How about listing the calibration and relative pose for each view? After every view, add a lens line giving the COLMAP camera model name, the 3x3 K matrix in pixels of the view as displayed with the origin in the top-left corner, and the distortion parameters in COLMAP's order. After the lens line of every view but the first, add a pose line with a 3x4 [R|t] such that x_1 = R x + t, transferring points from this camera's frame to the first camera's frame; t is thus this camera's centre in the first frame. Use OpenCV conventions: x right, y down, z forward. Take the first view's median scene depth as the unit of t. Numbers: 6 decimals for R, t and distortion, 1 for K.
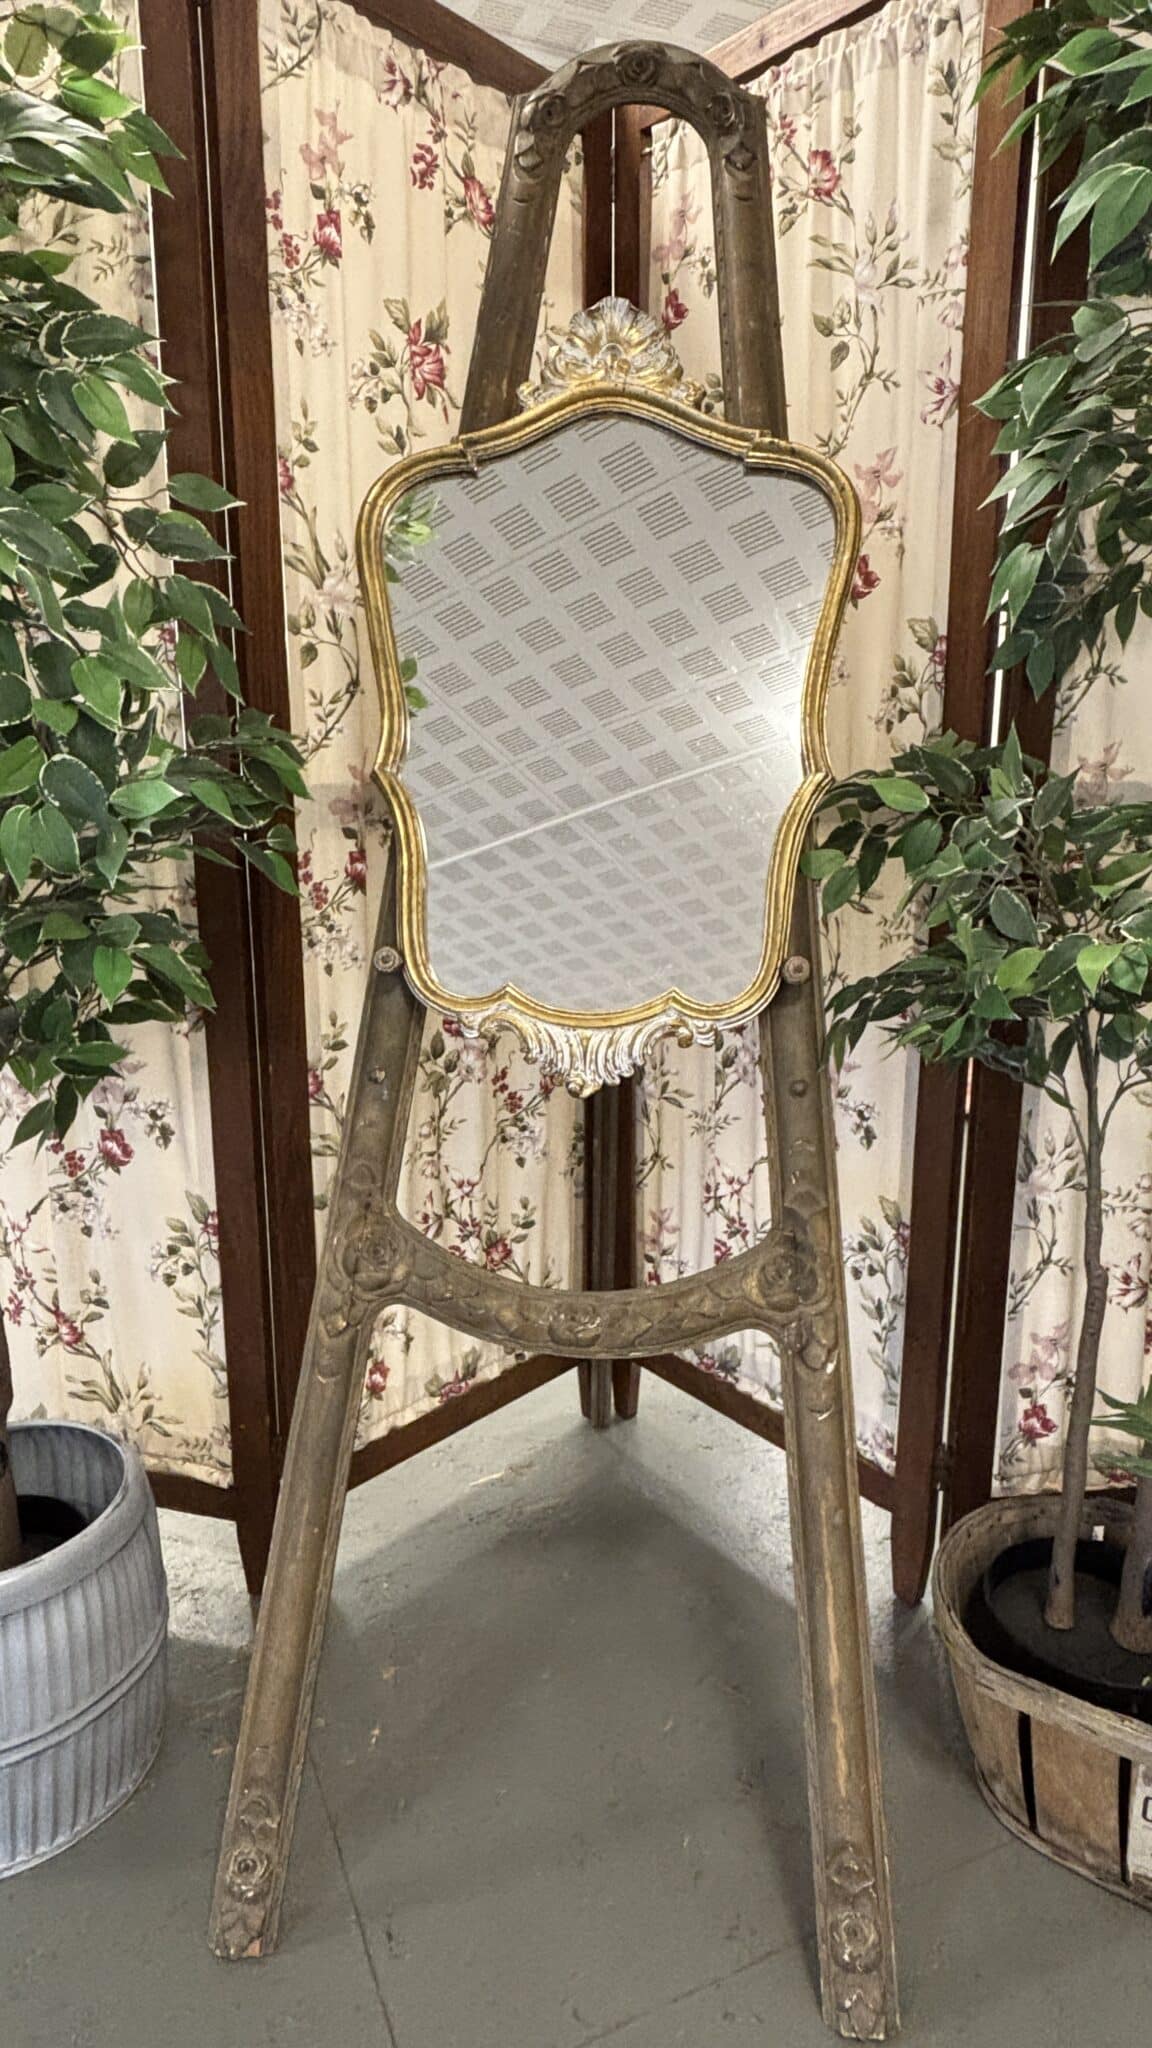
lens RADIAL K [[1208.7, 0, 583.1], [0, 1208.7, 1007.0], [0, 0, 1]] dist [0.005513, -0.006173]
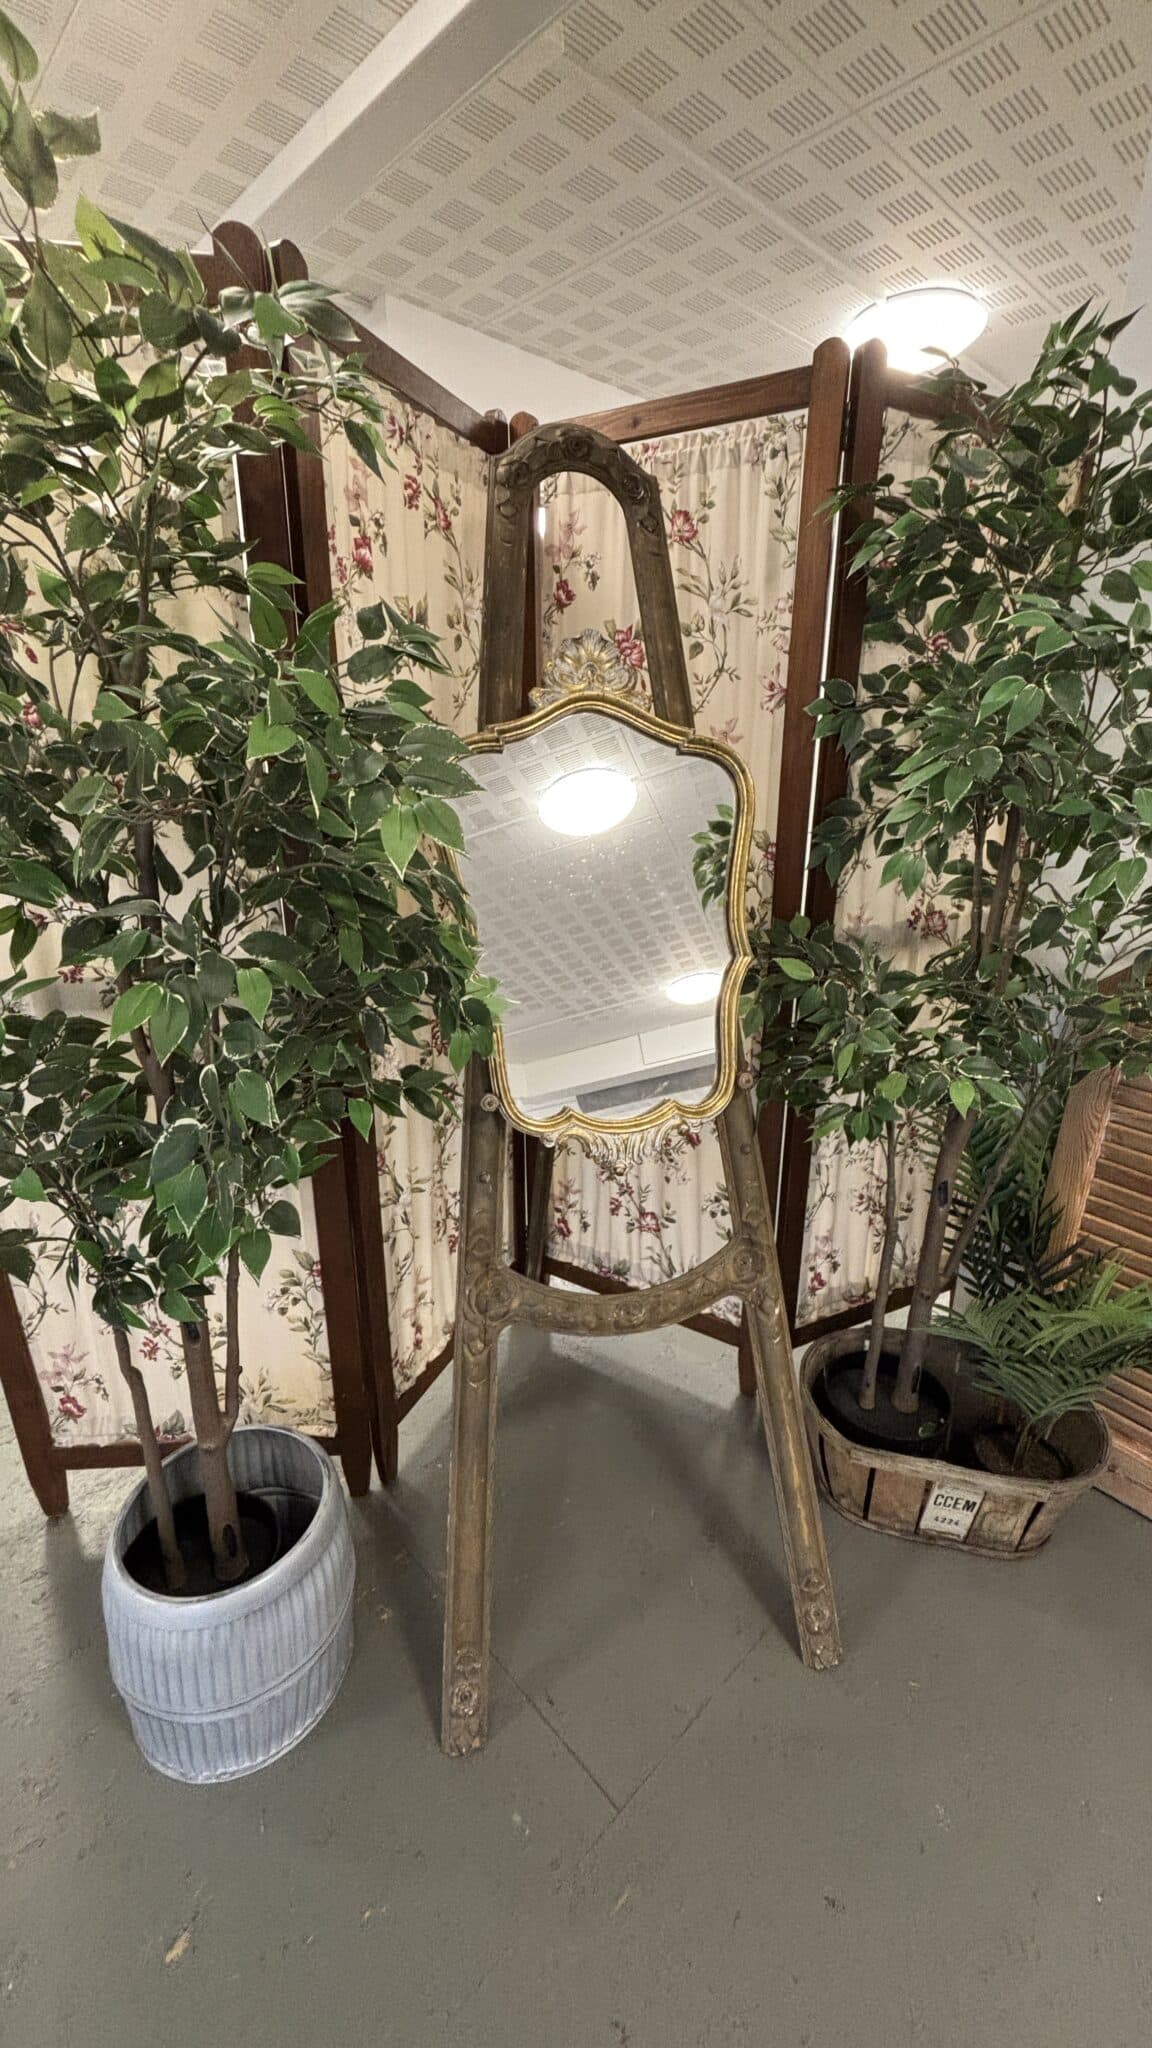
lens RADIAL K [[825.6, 0, 574.7], [0, 825.6, 1016.0], [0, 0, 1]] dist [0.003705, -0.000188]
pose [[0.944186, -0.101153, 0.313497, -0.327734], [0.067614, 0.990934, 0.116095, -0.226534], [-0.322398, -0.088418, 0.942466, 0.025909]]
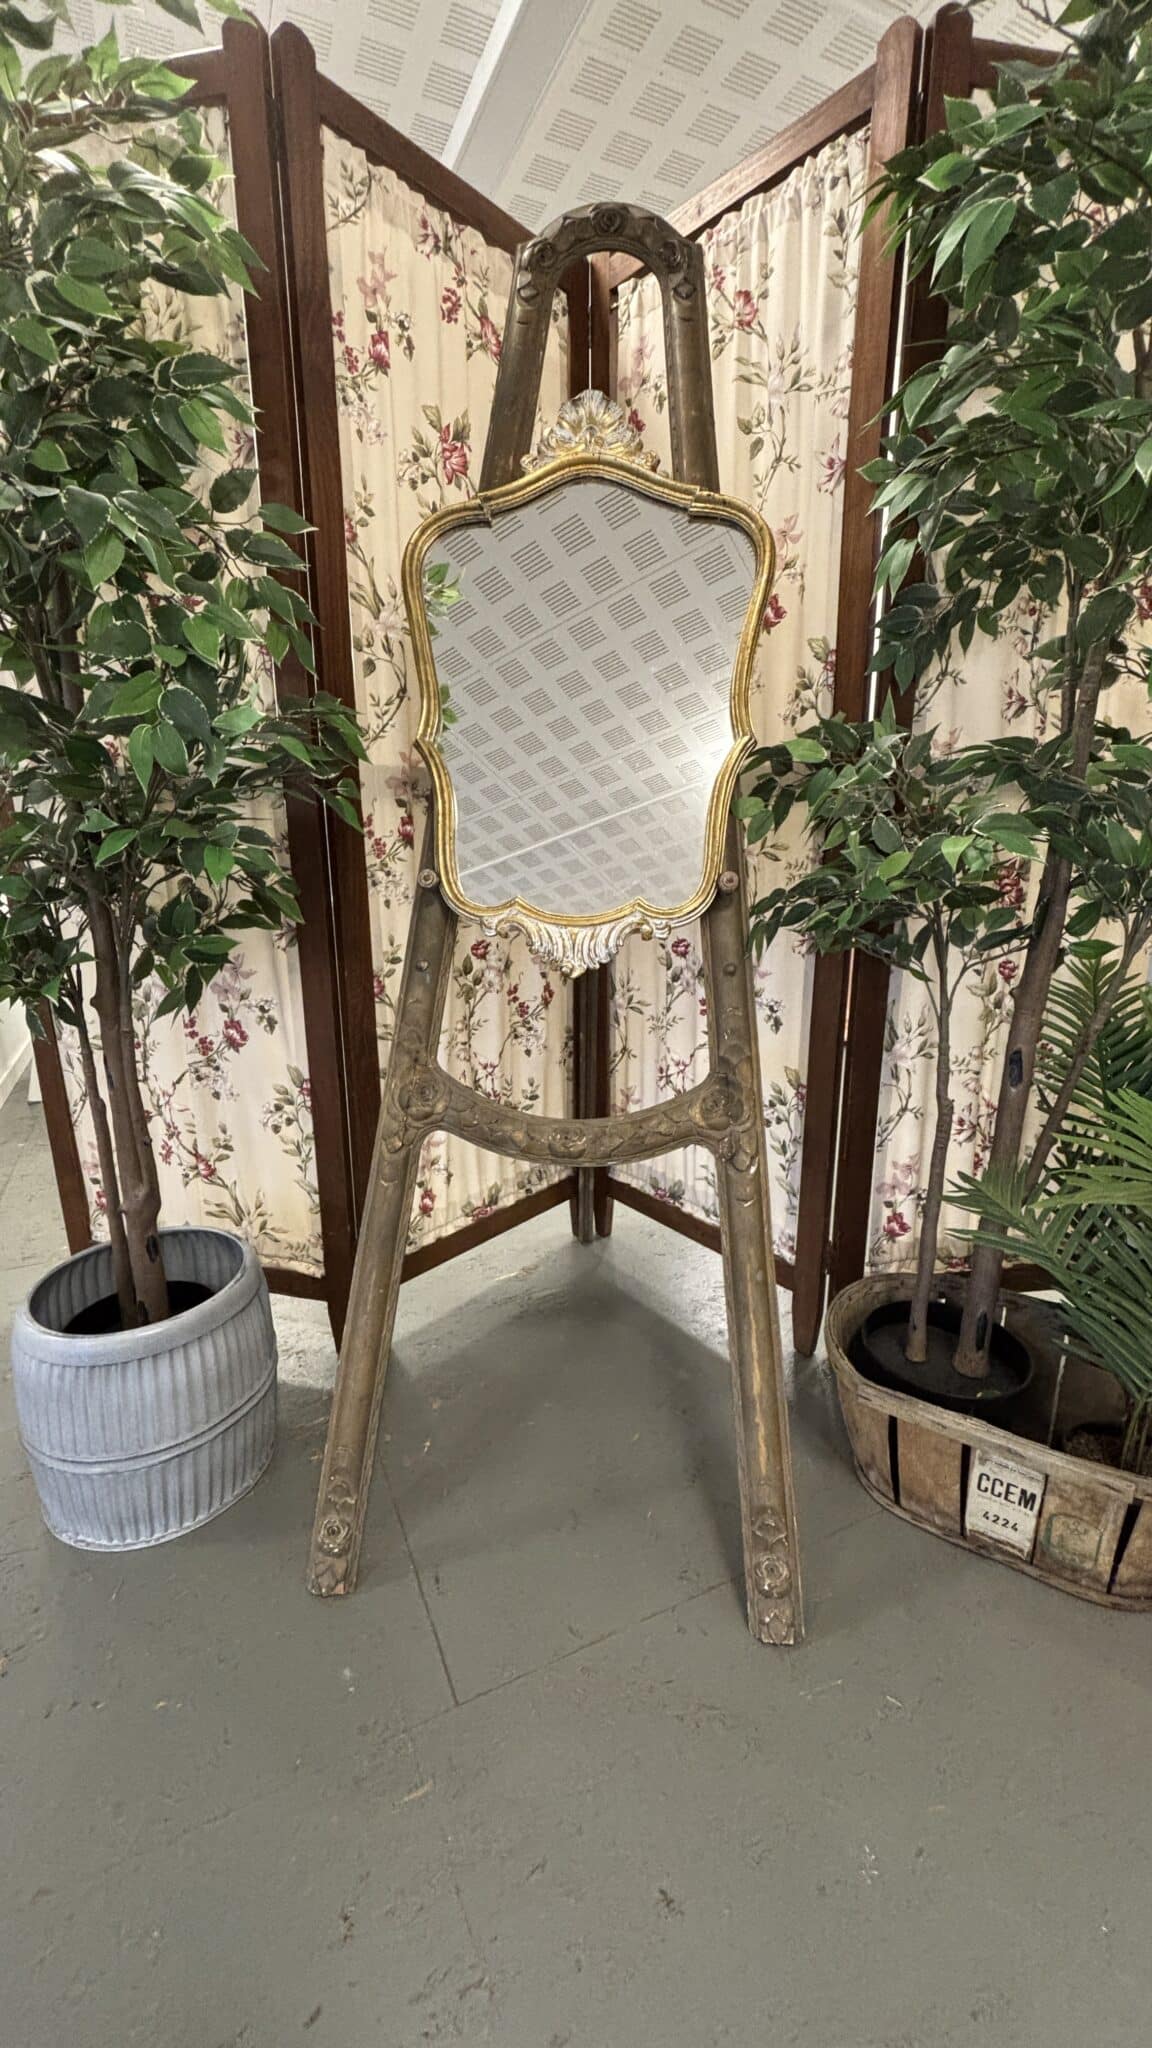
lens RADIAL K [[825.6, 0, 577.0], [0, 825.6, 1016.2], [0, 0, 1]] dist [0.003705, -0.000188]
pose [[0.999951, -0.006398, 0.007491, -0.001927], [0.006196, 0.999624, 0.026710, 0.081621], [-0.007659, -0.026663, 0.999615, 0.055653]]
